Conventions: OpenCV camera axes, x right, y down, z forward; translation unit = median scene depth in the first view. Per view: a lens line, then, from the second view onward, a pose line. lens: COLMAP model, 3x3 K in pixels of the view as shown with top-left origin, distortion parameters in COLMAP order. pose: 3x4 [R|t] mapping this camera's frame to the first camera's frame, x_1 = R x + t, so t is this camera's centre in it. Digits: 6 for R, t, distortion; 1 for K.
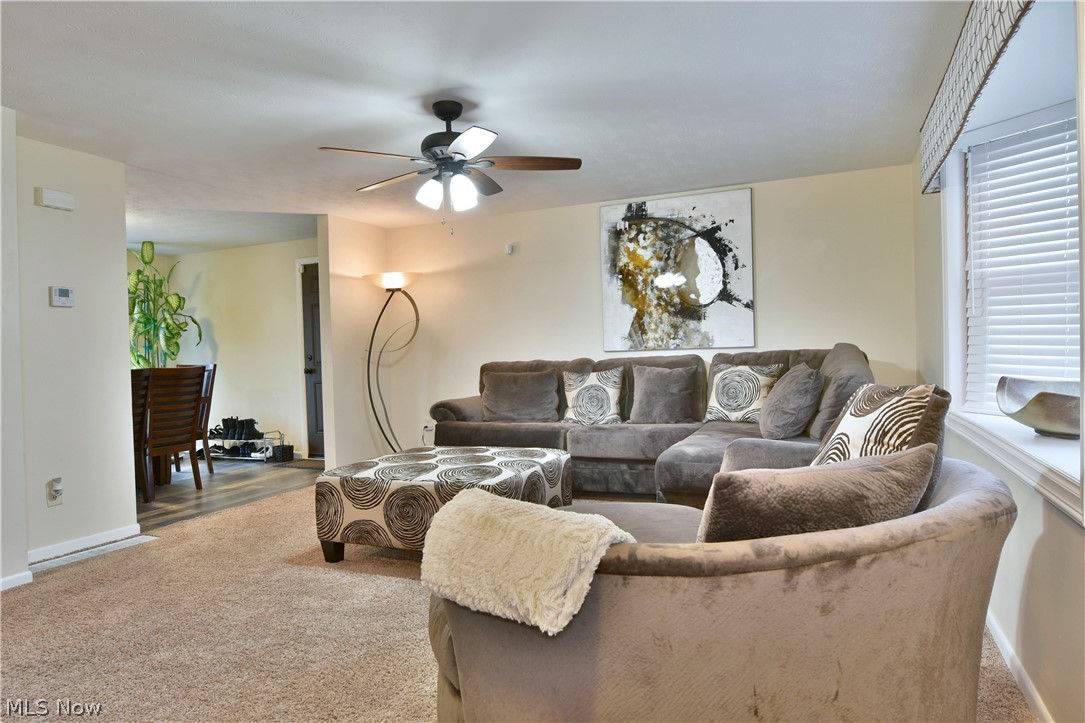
lens RADIAL K [[656.6, 0, 544.4], [0, 656.6, 365.0], [0, 0, 1]] dist [-0.012699, -0.005299]
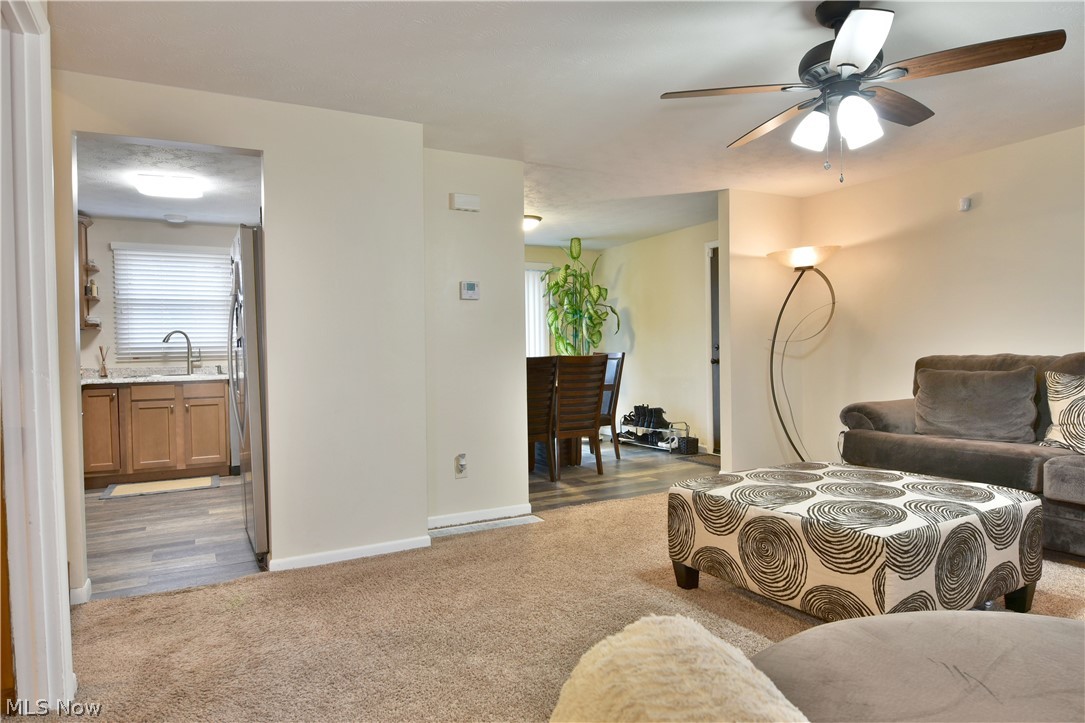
lens RADIAL K [[656.6, 0, 544.2], [0, 656.6, 364.9], [0, 0, 1]] dist [-0.012699, -0.005299]
pose [[0.789400, 0.026742, -0.613296, 0.031506], [-0.015684, 0.999603, 0.023398, -0.004614], [0.613679, -0.008852, 0.789506, 0.139101]]
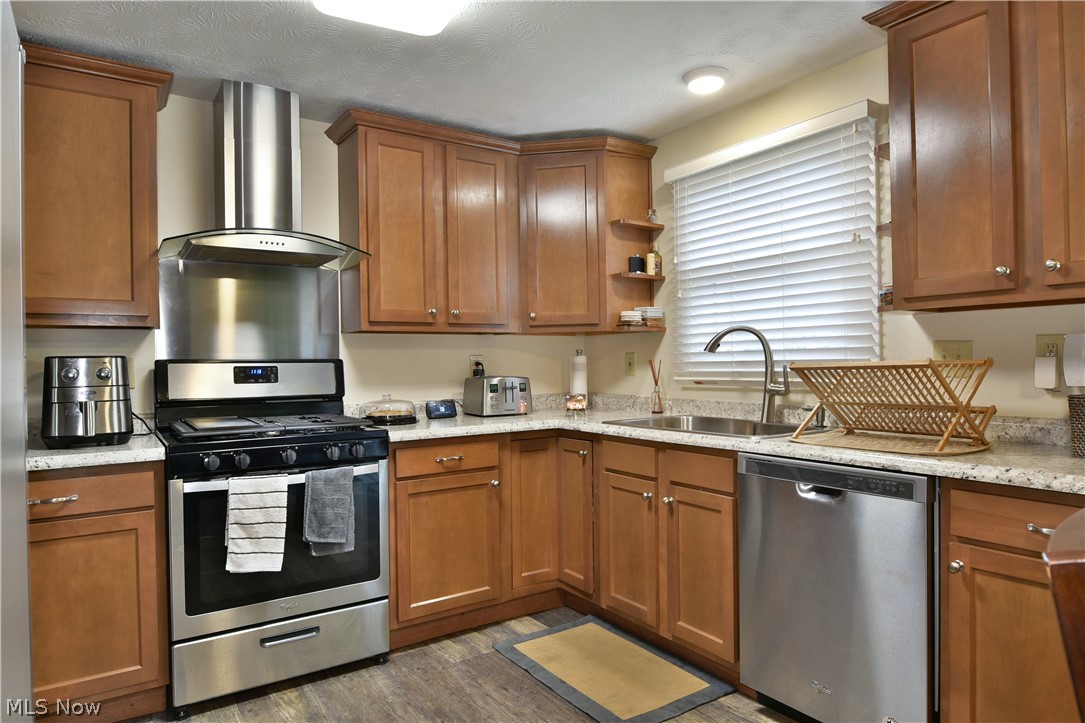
lens RADIAL K [[656.6, 0, 544.6], [0, 656.6, 365.8], [0, 0, 1]] dist [-0.012699, -0.005299]
pose [[-0.531752, 0.035194, -0.846169, -0.649279], [0.010125, 0.999329, 0.035202, -0.016206], [0.846840, 0.010151, -0.531751, 0.800052]]
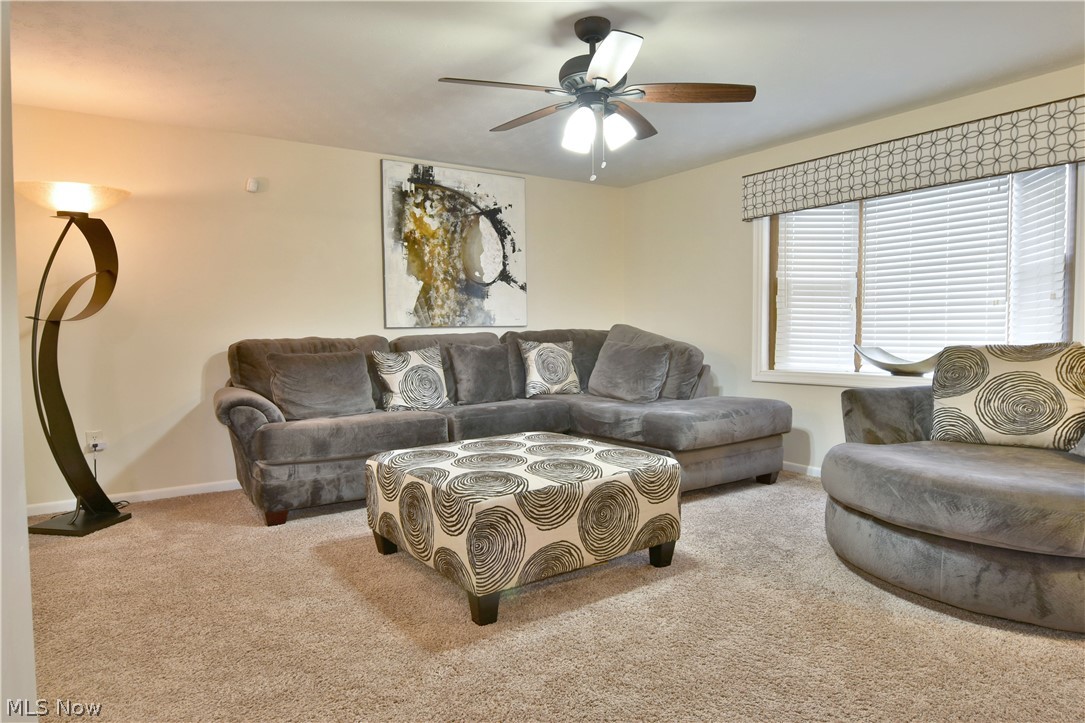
lens RADIAL K [[656.6, 0, 542.3], [0, 656.6, 364.5], [0, 0, 1]] dist [-0.012699, -0.005299]
pose [[0.533454, -0.025288, 0.845451, -0.560452], [0.010790, 0.999675, 0.023092, 0.010528], [-0.845761, -0.003196, 0.533553, 0.380907]]
